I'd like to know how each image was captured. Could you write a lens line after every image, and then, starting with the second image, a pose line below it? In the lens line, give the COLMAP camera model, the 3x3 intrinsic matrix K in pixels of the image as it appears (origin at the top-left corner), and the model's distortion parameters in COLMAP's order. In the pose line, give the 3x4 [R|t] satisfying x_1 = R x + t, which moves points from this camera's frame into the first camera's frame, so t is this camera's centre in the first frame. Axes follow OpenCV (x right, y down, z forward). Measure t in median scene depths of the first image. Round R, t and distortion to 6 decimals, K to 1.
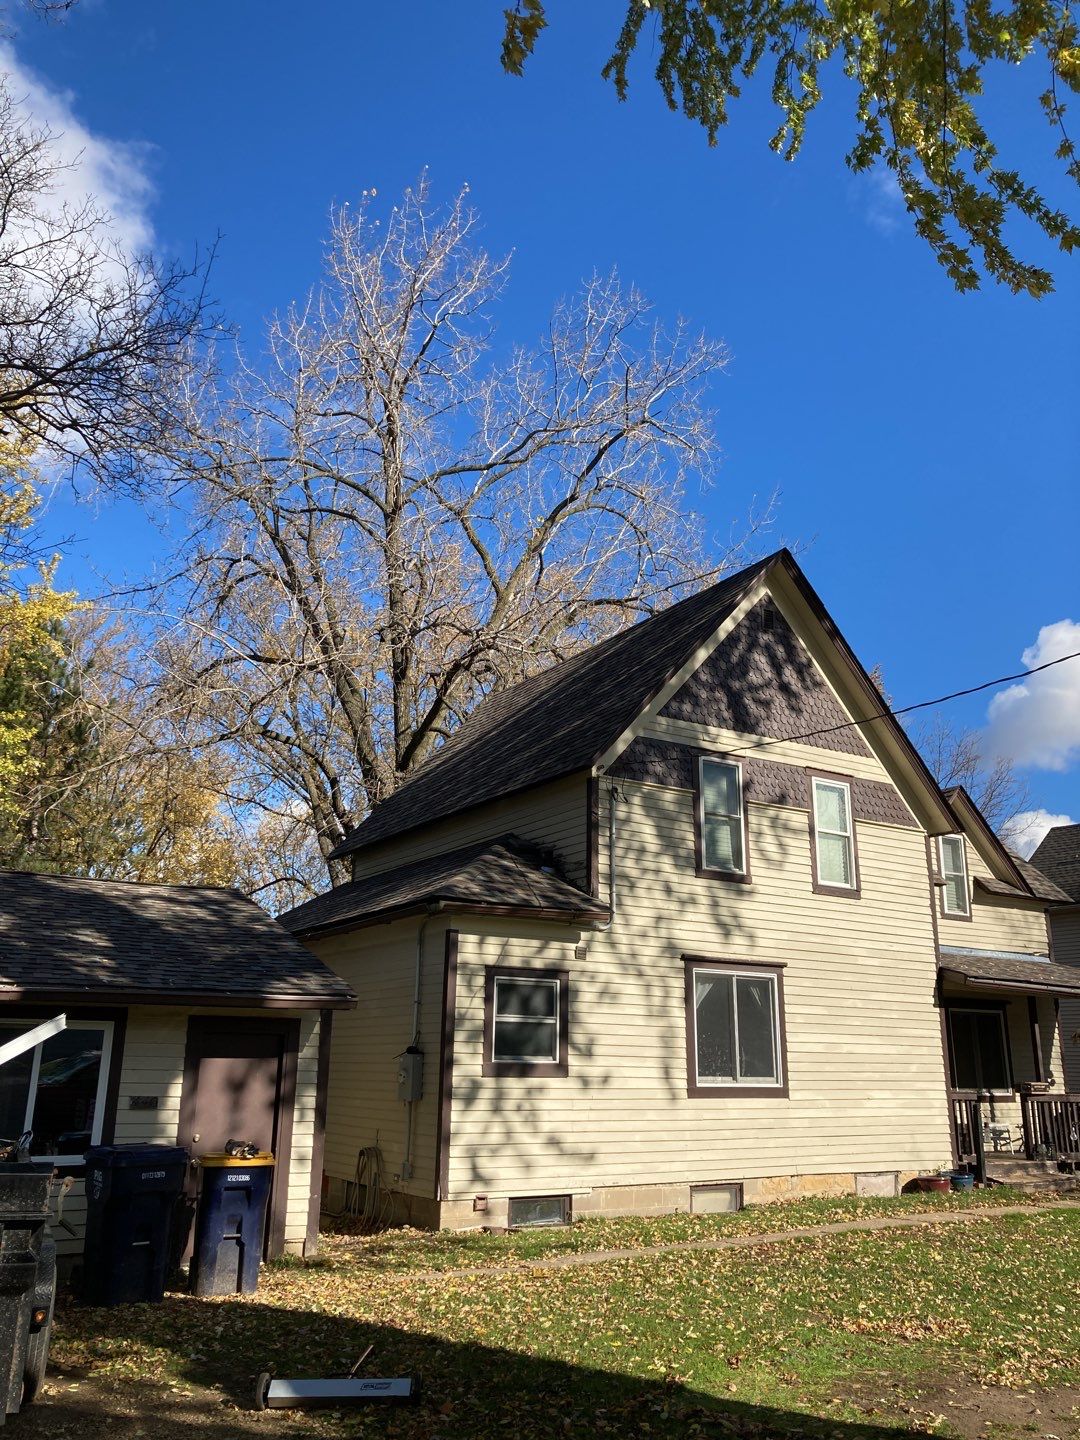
lens RADIAL K [[1168.5, 0, 540.0], [0, 1168.5, 720.0], [0, 0, 1]] dist [0.091764, -0.200202]
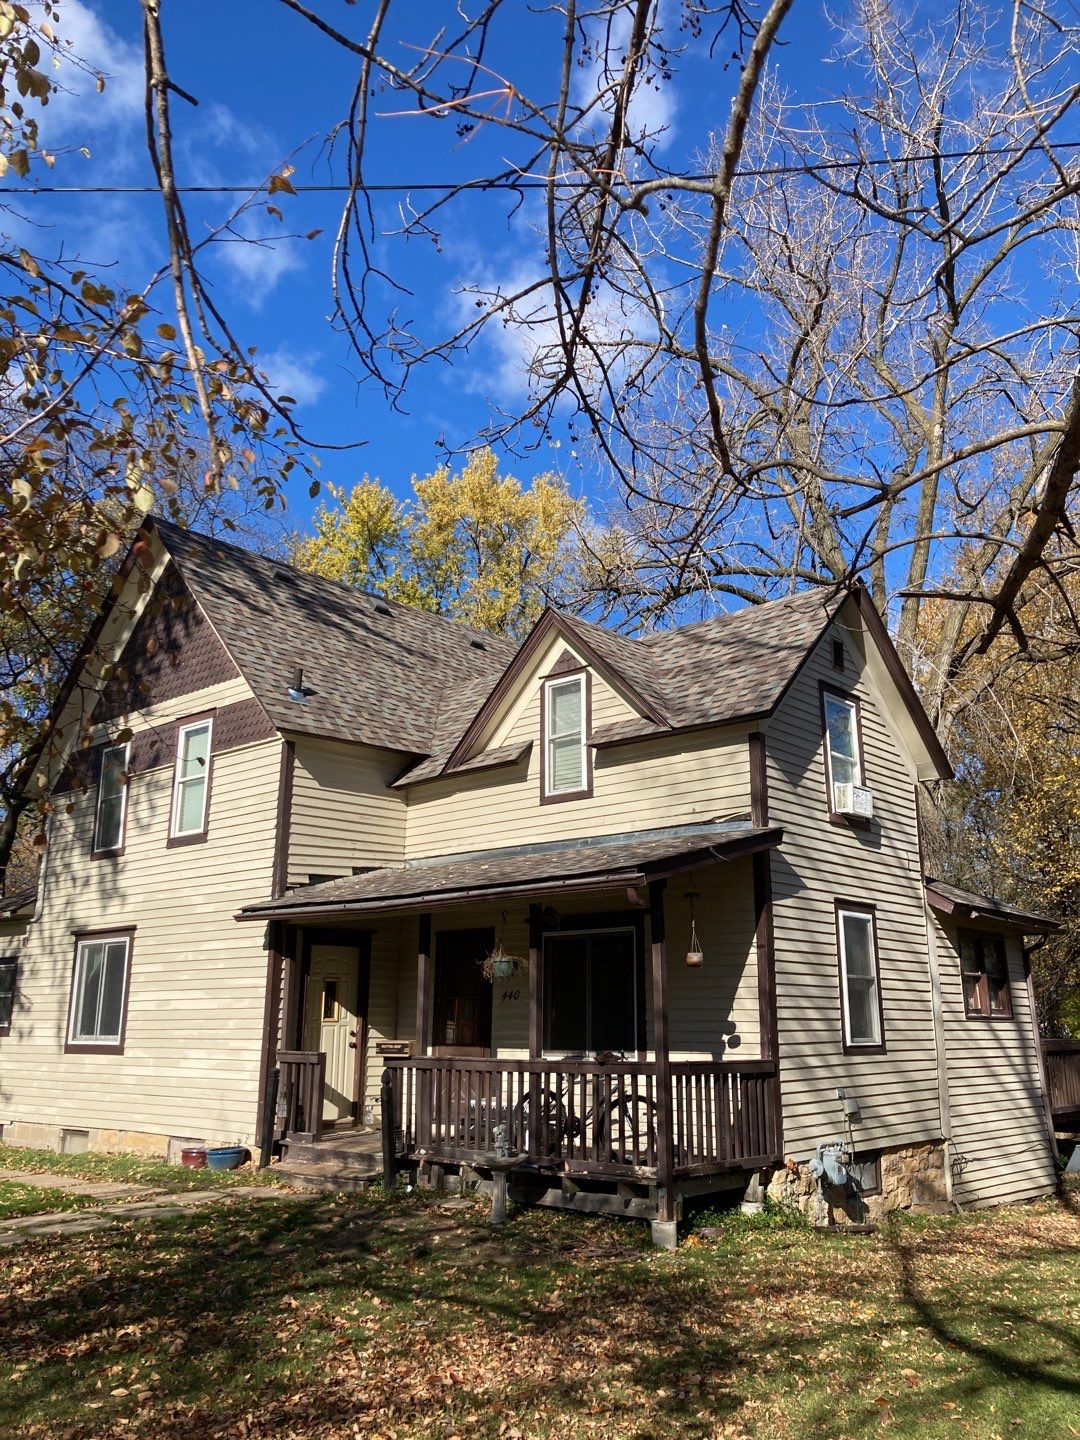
lens RADIAL K [[1168.5, 0, 540.0], [0, 1168.5, 720.0], [0, 0, 1]] dist [0.091764, -0.200202]
pose [[0.278677, -0.247517, -0.927941, 1.290128], [0.281255, 0.944889, -0.167571, 0.306478], [0.918278, -0.214290, 0.332934, 1.012837]]
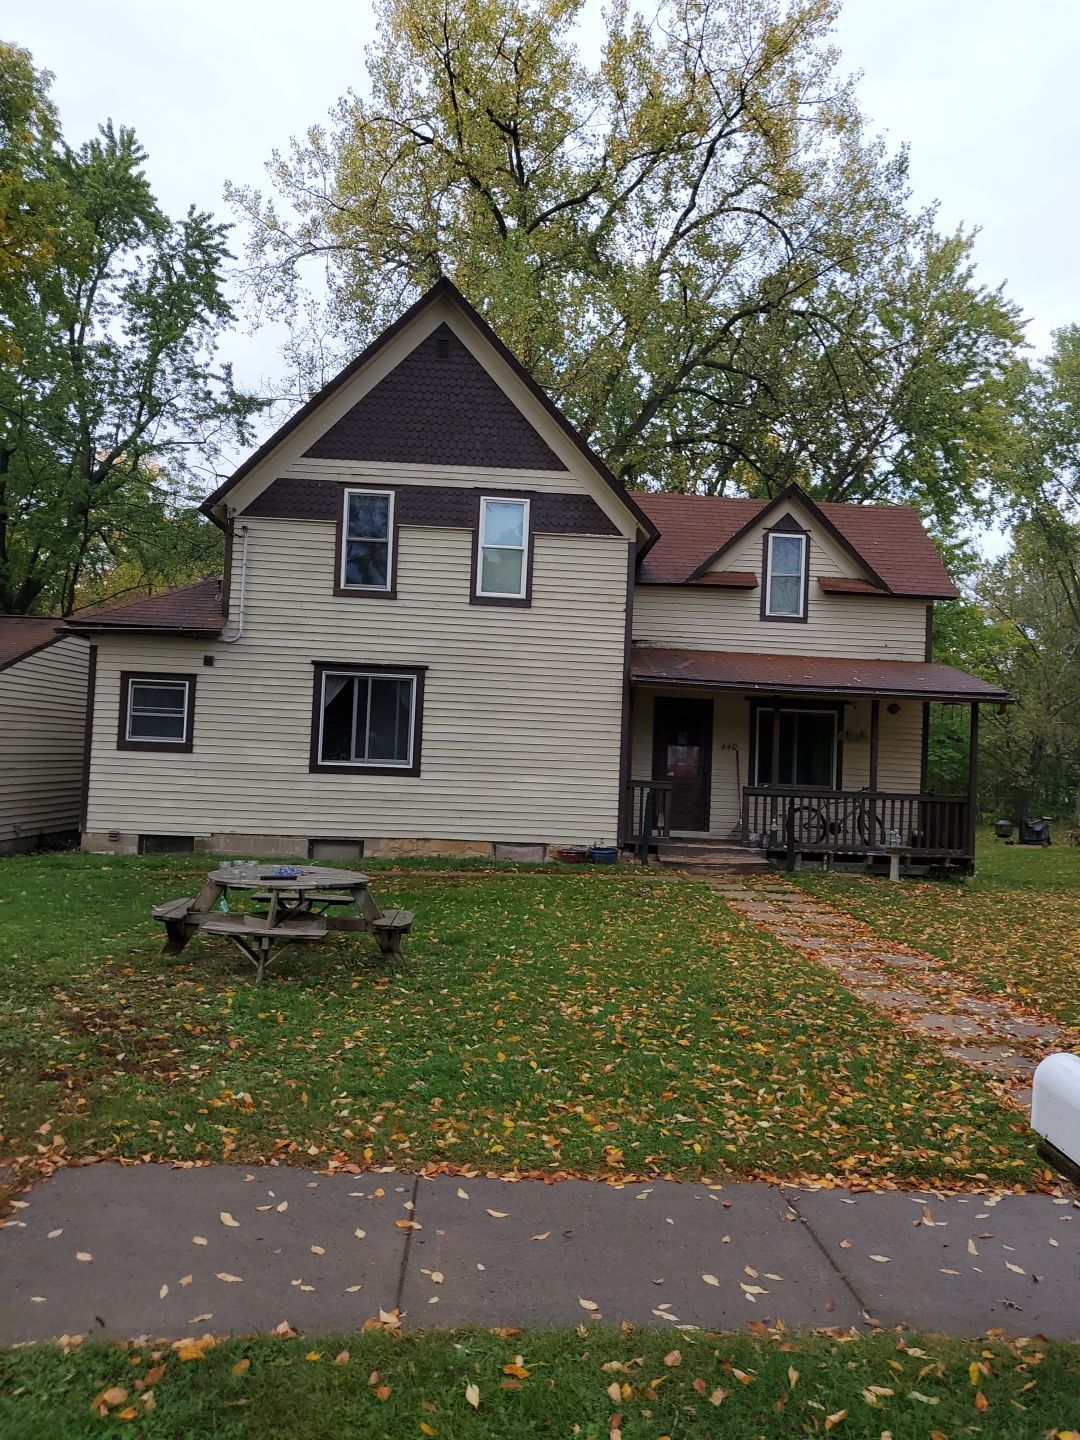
lens RADIAL K [[1168.5, 0, 540.0], [0, 1168.5, 720.0], [0, 0, 1]] dist [0.091764, -0.200202]
pose [[0.875773, 0.004458, -0.482703, 0.850807], [0.107412, 0.973089, 0.203865, 0.036359], [0.470621, -0.230388, 0.851726, 0.066095]]
